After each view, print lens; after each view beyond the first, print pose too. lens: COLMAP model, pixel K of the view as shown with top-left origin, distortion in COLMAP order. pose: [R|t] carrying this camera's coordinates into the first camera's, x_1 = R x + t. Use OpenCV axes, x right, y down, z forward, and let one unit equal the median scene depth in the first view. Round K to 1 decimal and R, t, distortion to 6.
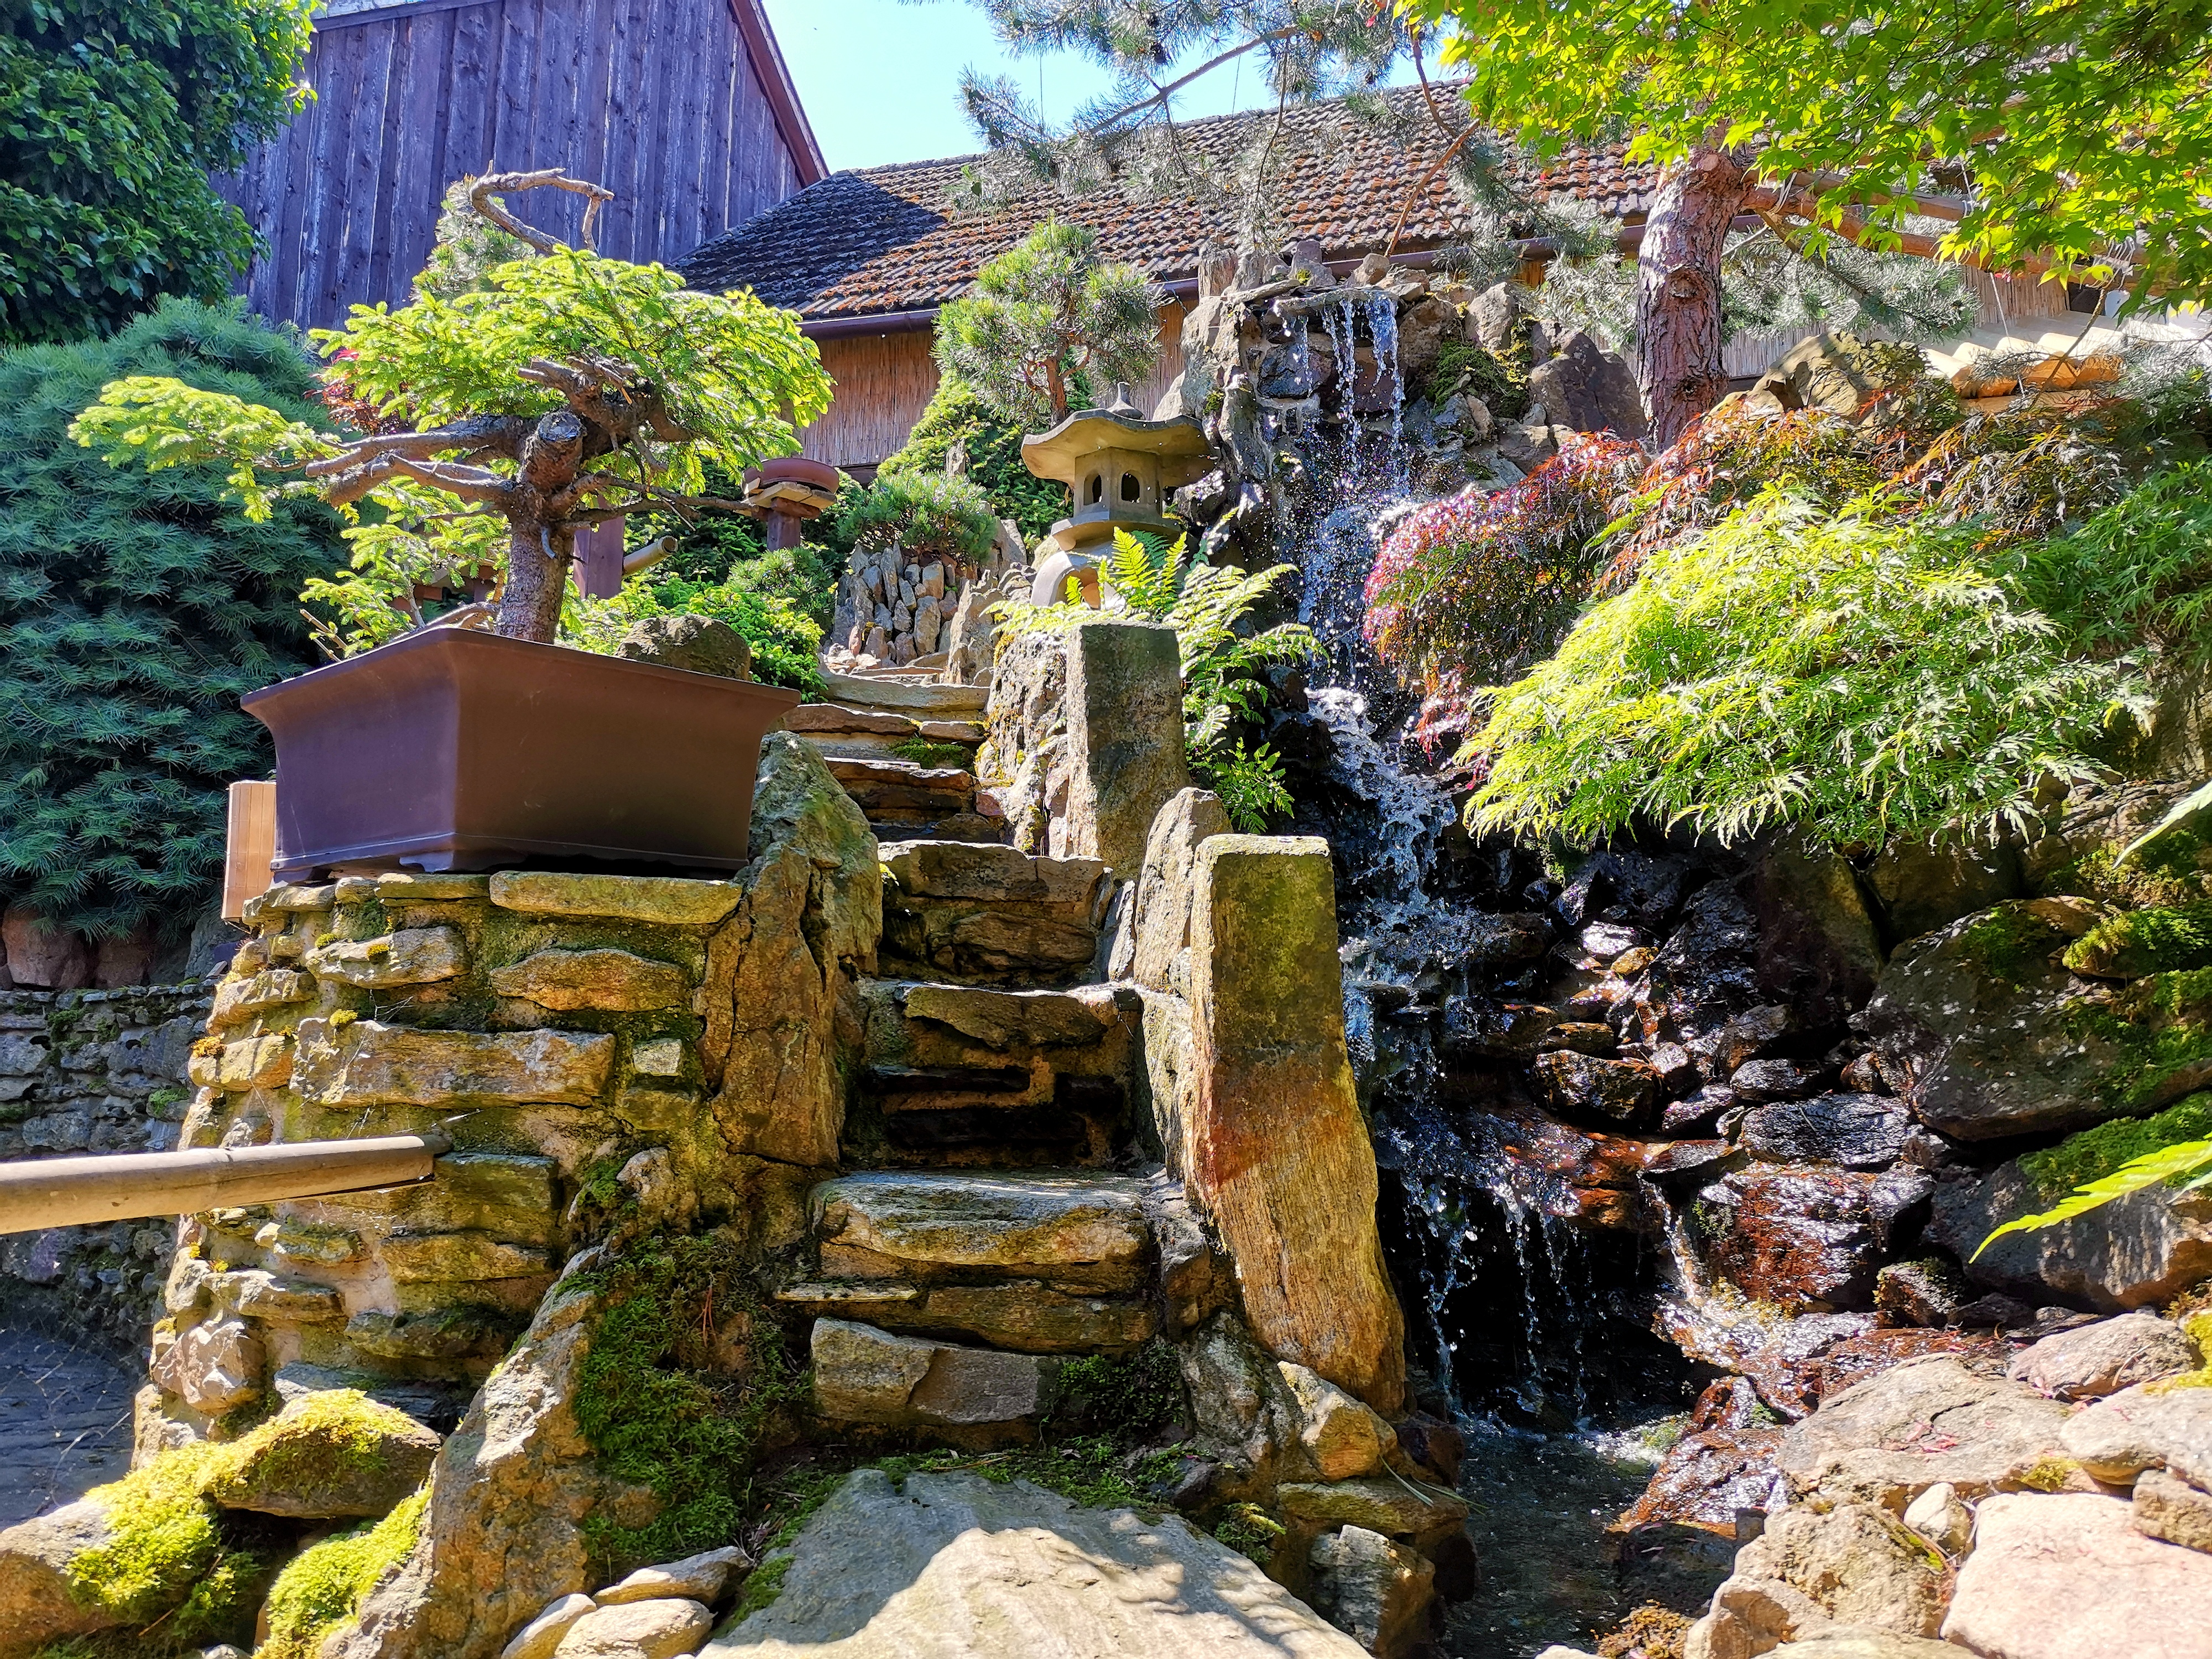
lens RADIAL K [[1668.1, 0, 1113.7], [0, 1668.1, 830.4], [0, 0, 1]] dist [0.085999, -0.112990]
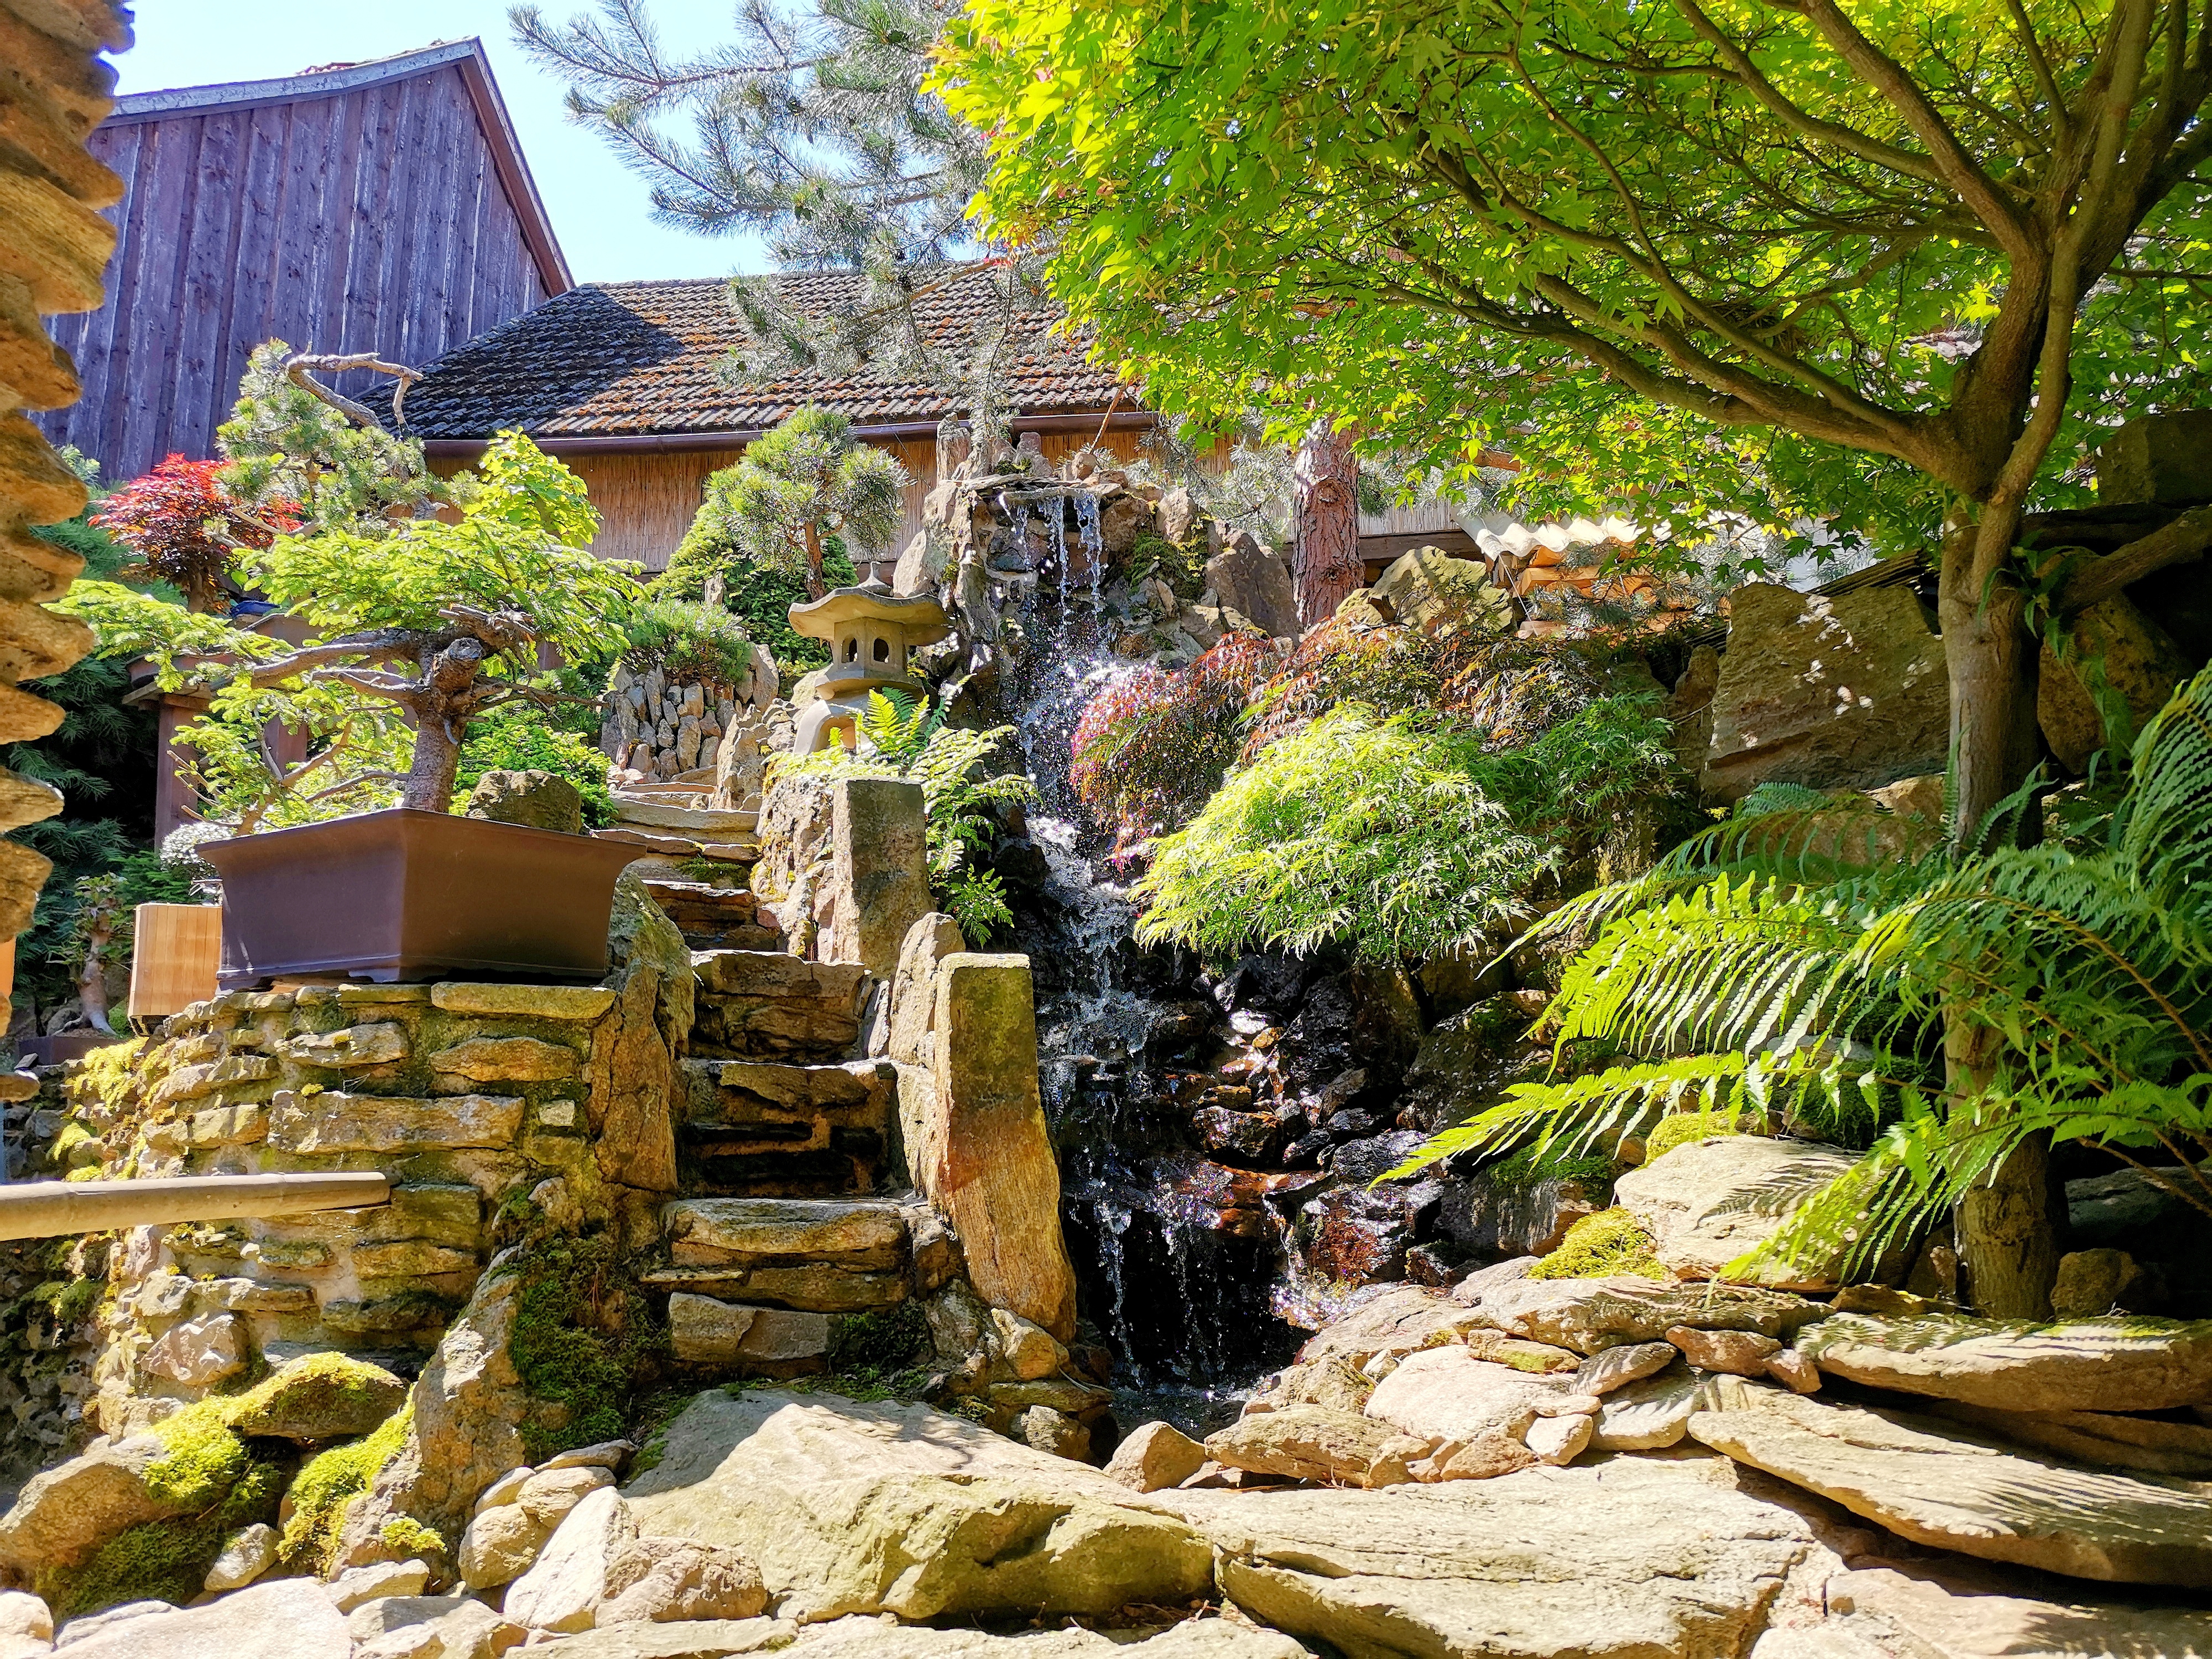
lens RADIAL K [[1668.1, 0, 1113.7], [0, 1668.1, 830.4], [0, 0, 1]] dist [0.085999, -0.112990]
pose [[0.987170, 0.010043, 0.159357, -0.026203], [-0.002100, 0.998750, -0.049935, -0.024654], [-0.159659, 0.048960, 0.985957, -0.359372]]
